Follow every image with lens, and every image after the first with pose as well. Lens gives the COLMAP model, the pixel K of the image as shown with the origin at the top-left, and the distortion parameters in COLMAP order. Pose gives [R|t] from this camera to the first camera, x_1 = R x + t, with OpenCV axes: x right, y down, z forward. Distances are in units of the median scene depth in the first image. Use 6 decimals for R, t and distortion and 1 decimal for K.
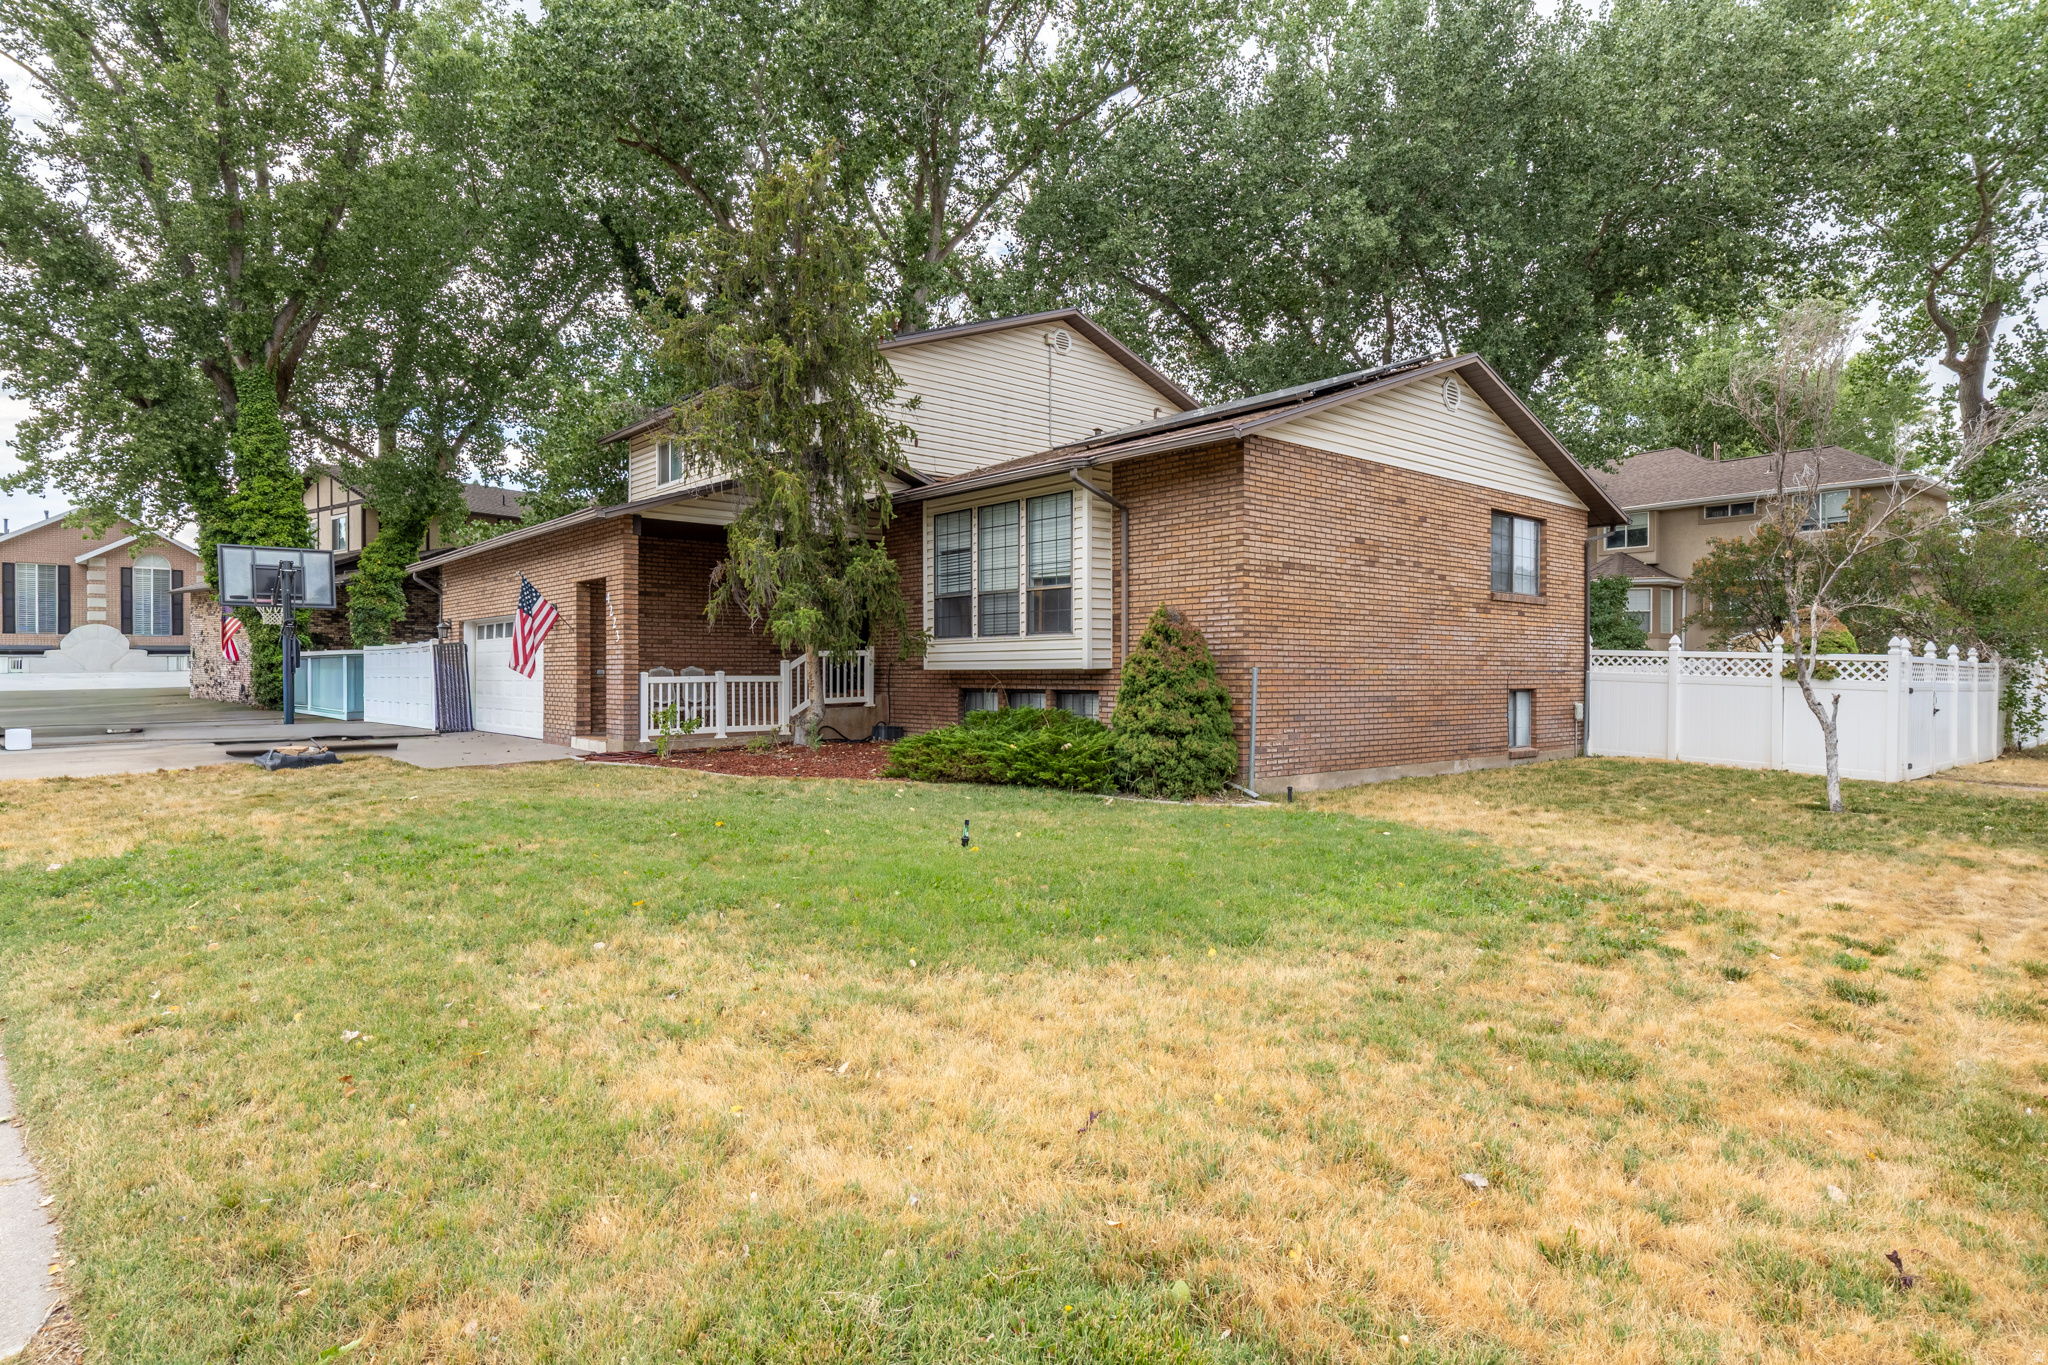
lens RADIAL K [[1112.1, 0, 1009.9], [0, 1112.1, 678.8], [0, 0, 1]] dist [-0.002711, 0.003329]
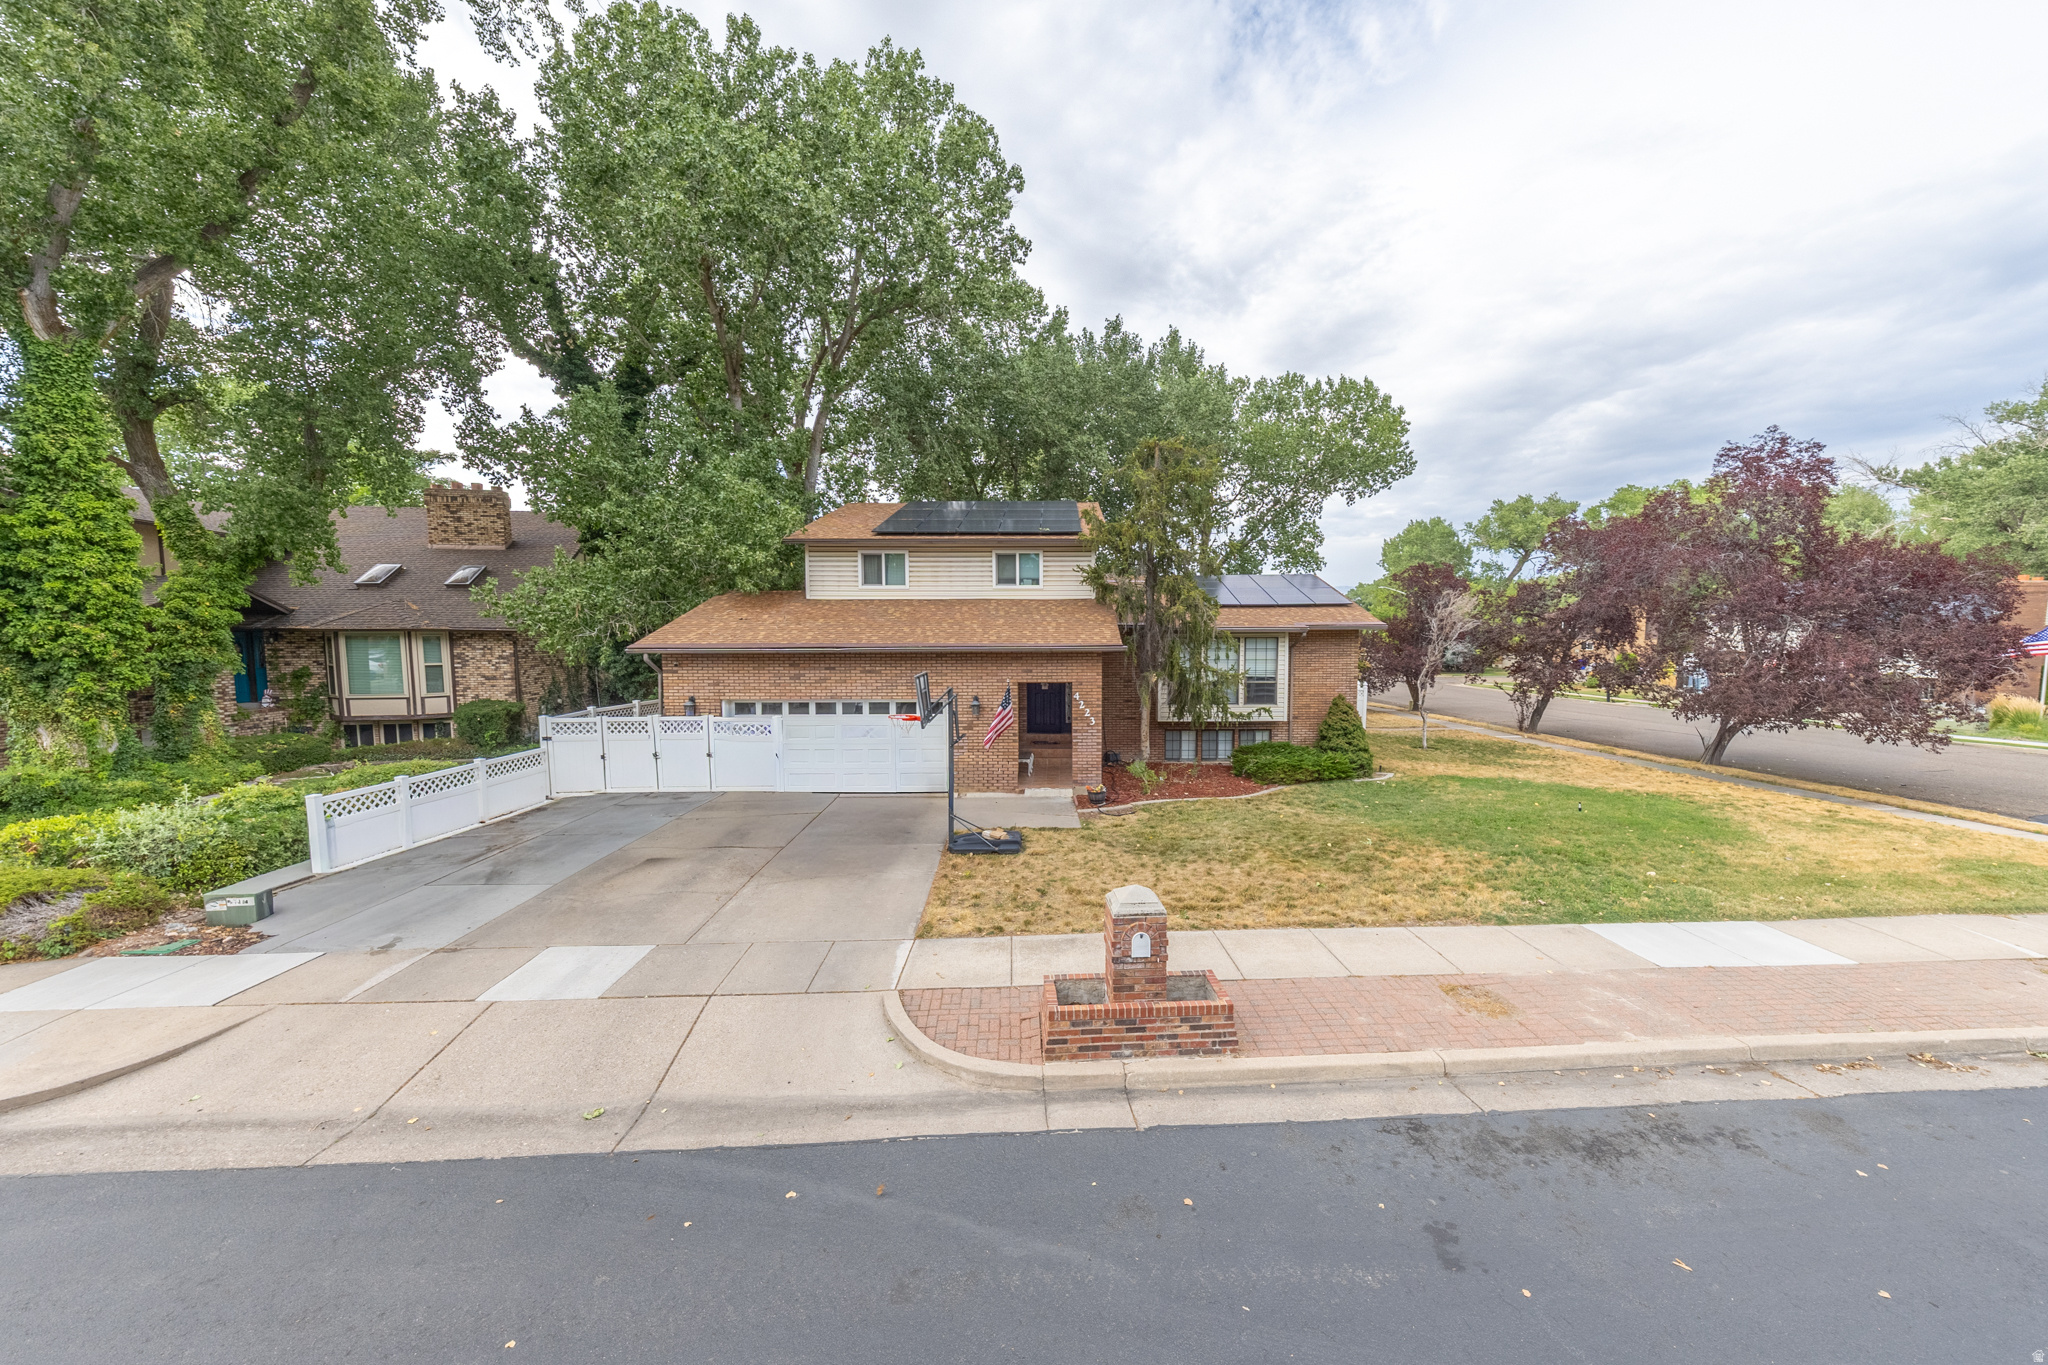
lens RADIAL K [[712.1, 0, 1040.4], [0, 712.1, 693.4], [0, 0, 1]] dist [0.003052, -0.000469]
pose [[0.661117, -0.059965, 0.747882, -0.669979], [0.007740, 0.997293, 0.073120, -0.088122], [-0.750243, -0.042553, 0.659792, 0.230644]]
